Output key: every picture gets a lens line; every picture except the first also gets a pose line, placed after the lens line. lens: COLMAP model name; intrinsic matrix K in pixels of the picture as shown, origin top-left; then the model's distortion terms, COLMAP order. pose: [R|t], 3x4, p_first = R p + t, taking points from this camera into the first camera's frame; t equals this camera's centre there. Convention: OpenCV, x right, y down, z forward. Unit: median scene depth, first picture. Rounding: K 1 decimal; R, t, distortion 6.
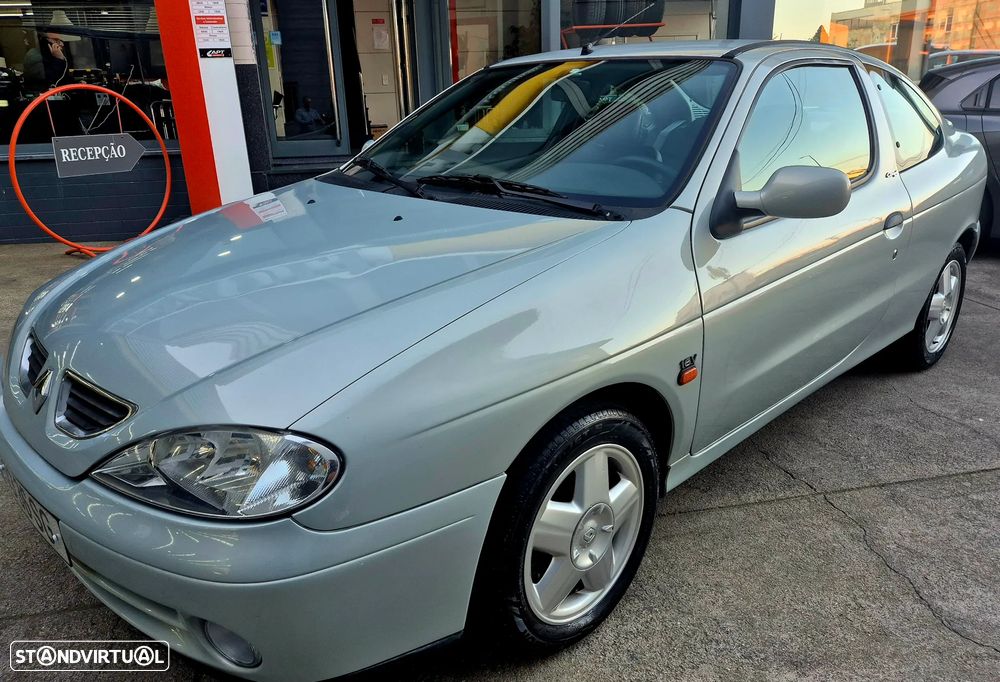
lens RADIAL K [[724.8, 0, 491.5], [0, 724.8, 348.7], [0, 0, 1]] dist [0.065627, -0.045529]
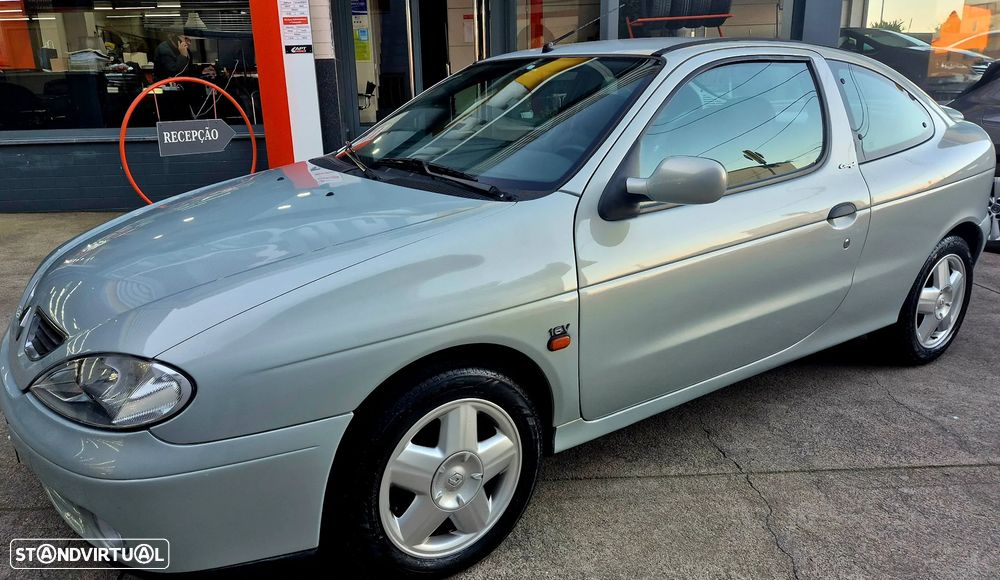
lens RADIAL K [[708.4, 0, 472.9], [0, 708.4, 294.8], [0, 0, 1]] dist [0.076209, -0.061348]
pose [[0.985218, 0.048500, -0.164294, 0.238622], [-0.055912, 0.997602, -0.040796, 0.011866], [0.161922, 0.049379, 0.985567, -0.061989]]
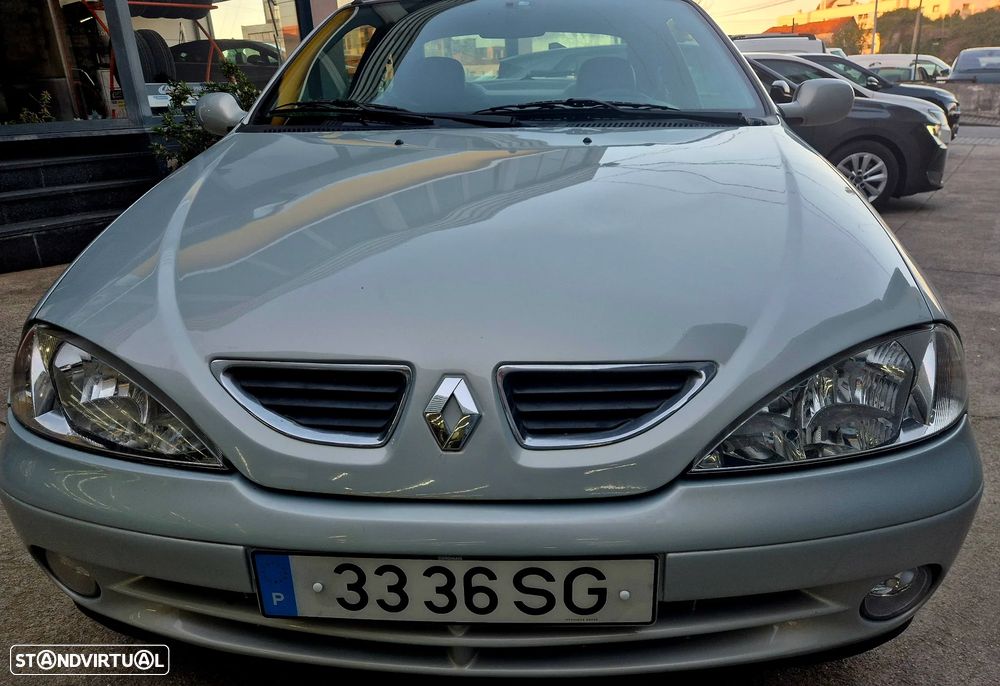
lens RADIAL K [[724.8, 0, 491.5], [0, 724.8, 350.7], [0, 0, 1]] dist [0.065627, -0.045529]
pose [[0.751560, -0.227040, 0.619363, -0.659148], [0.231802, 0.969924, 0.074267, -0.022350], [-0.617597, 0.087754, 0.781584, 0.340297]]
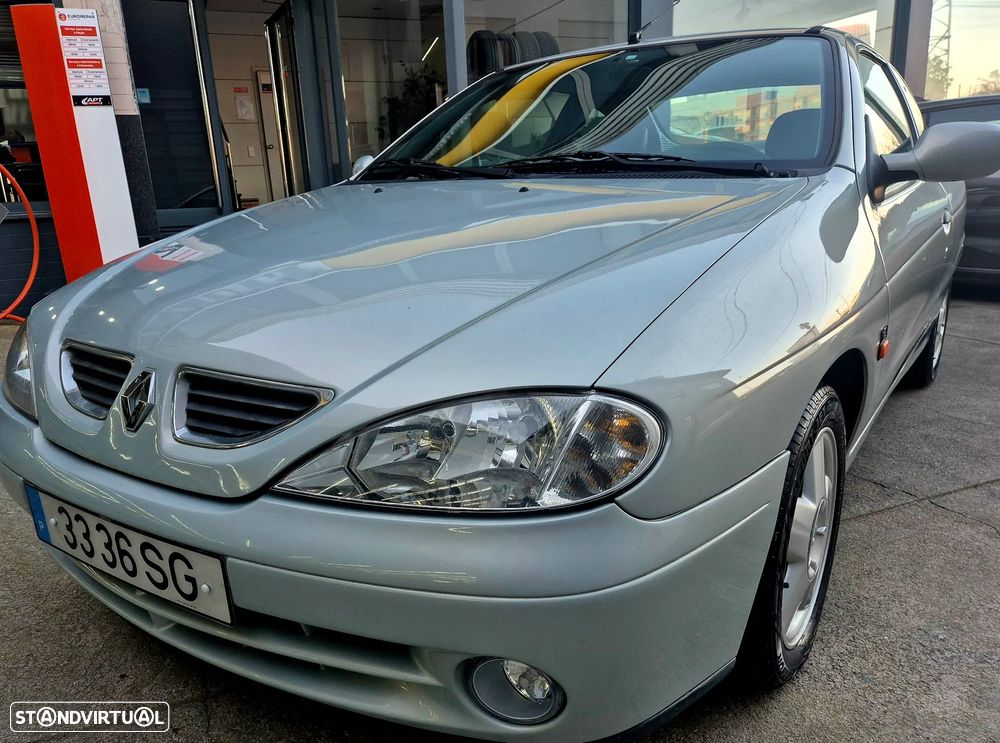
lens RADIAL K [[748.8, 0, 478.1], [0, 748.8, 405.4], [0, 0, 1]] dist [0.071604, -0.067570]
pose [[0.982883, -0.064430, 0.172595, -0.282986], [0.072845, 0.996422, -0.042867, 0.082355], [-0.169215, 0.054706, 0.984060, 0.142331]]
